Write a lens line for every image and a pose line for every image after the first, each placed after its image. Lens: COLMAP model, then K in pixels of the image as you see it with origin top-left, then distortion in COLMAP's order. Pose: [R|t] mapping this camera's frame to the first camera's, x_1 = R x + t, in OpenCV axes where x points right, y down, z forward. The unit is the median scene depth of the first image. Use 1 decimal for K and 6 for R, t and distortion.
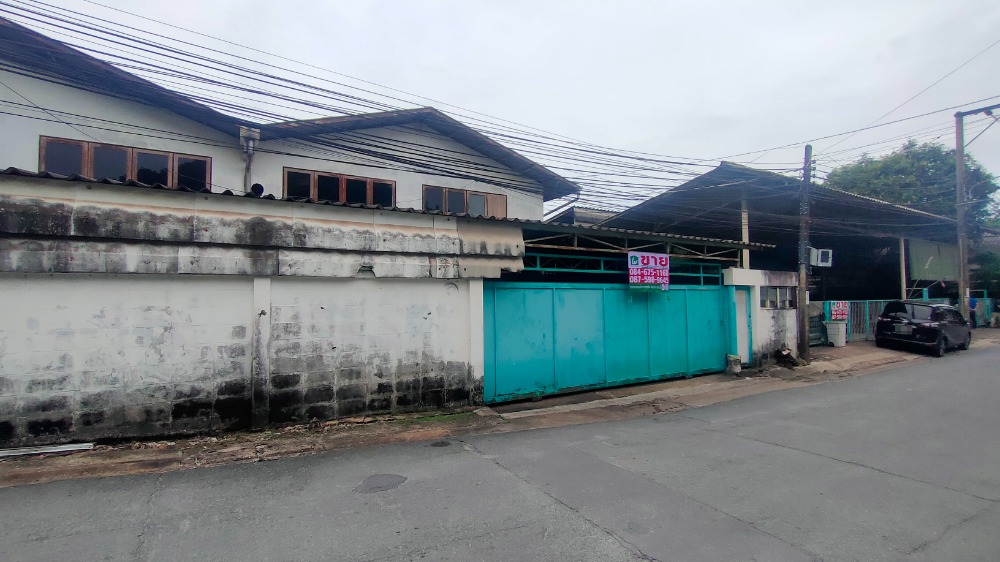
lens RADIAL K [[458.0, 0, 500.0], [0, 458.0, 281.9], [0, 0, 1]] dist [0.001048, 0.002272]
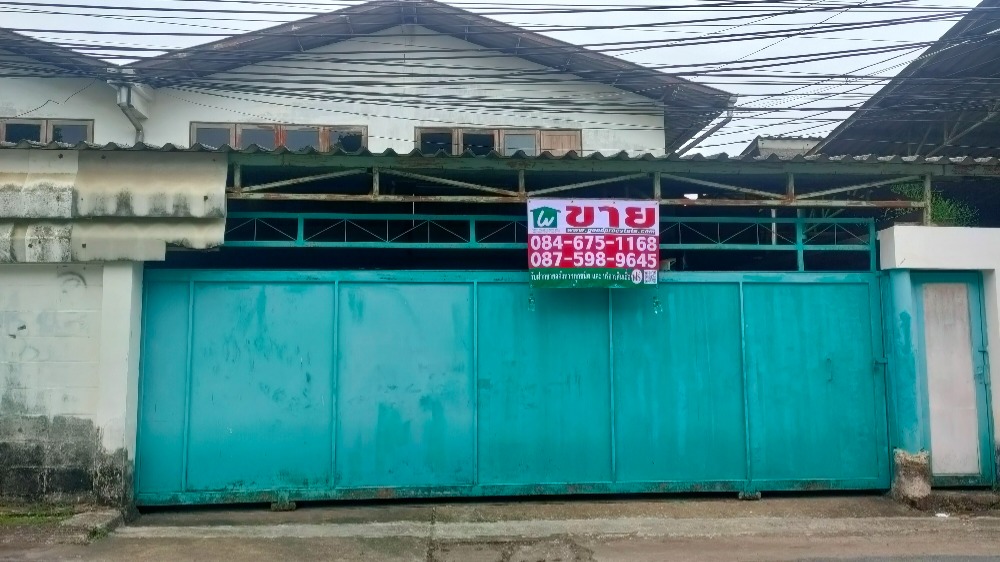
lens RADIAL K [[736.4, 0, 505.7], [0, 736.4, 282.1], [0, 0, 1]] dist [0.036924, -0.015194]
pose [[0.895844, -0.031249, -0.443270, 0.660688], [0.015713, 0.999128, -0.038679, 0.049967], [0.444092, 0.027685, 0.895553, 0.386952]]
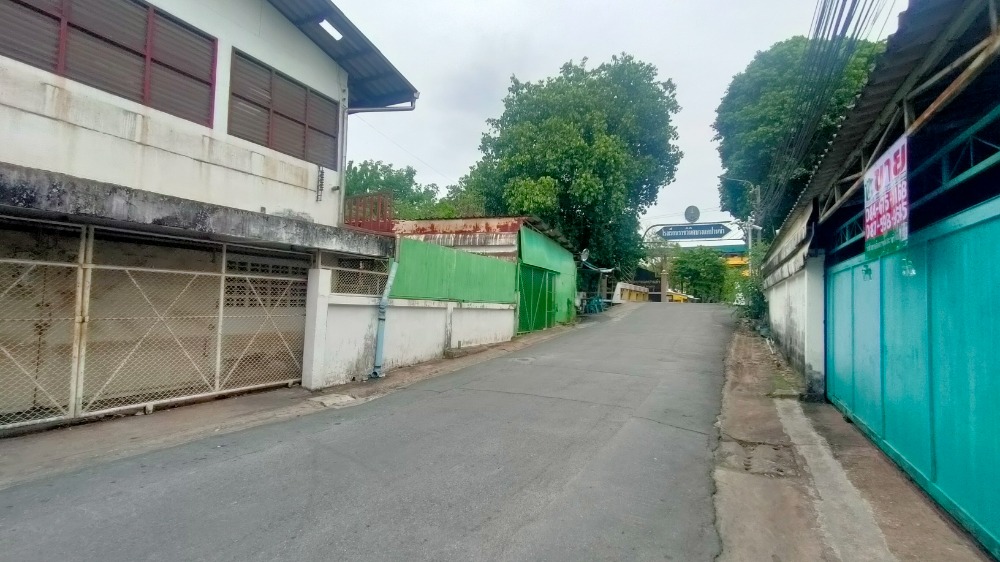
lens RADIAL K [[458.0, 0, 492.7], [0, 458.0, 285.2], [0, 0, 1]] dist [0.001048, 0.002272]
pose [[-0.843130, -0.038407, -0.536337, 0.975400], [-0.004245, 0.997890, -0.064786, 0.091858], [0.537694, -0.052346, -0.841514, 1.334667]]
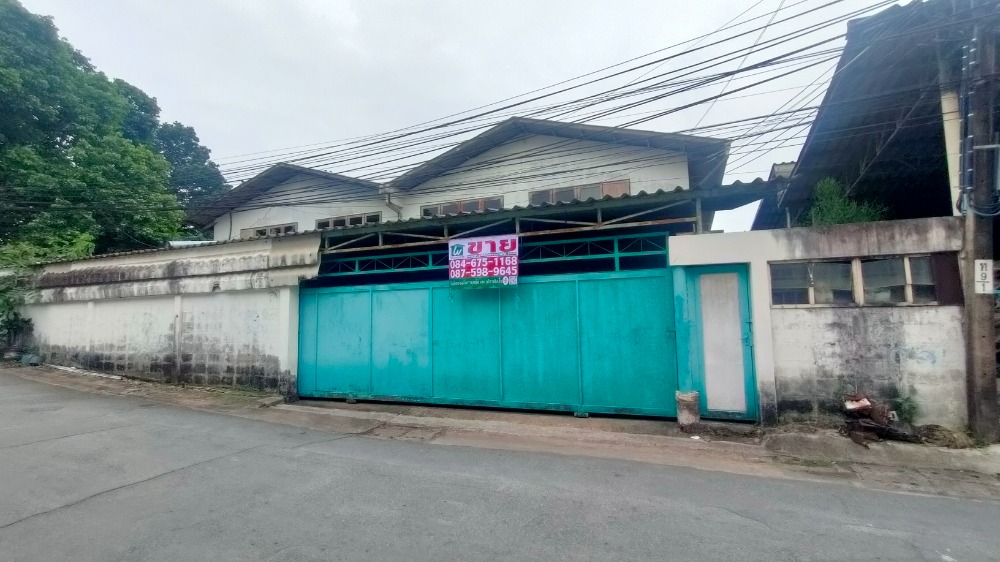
lens RADIAL K [[458.0, 0, 508.9], [0, 458.0, 283.1], [0, 0, 1]] dist [0.001048, 0.002272]
pose [[0.601911, -0.065589, -0.795865, 1.123814], [0.048846, 0.997779, -0.045286, 0.058443], [0.797068, -0.011617, 0.603778, 0.673527]]
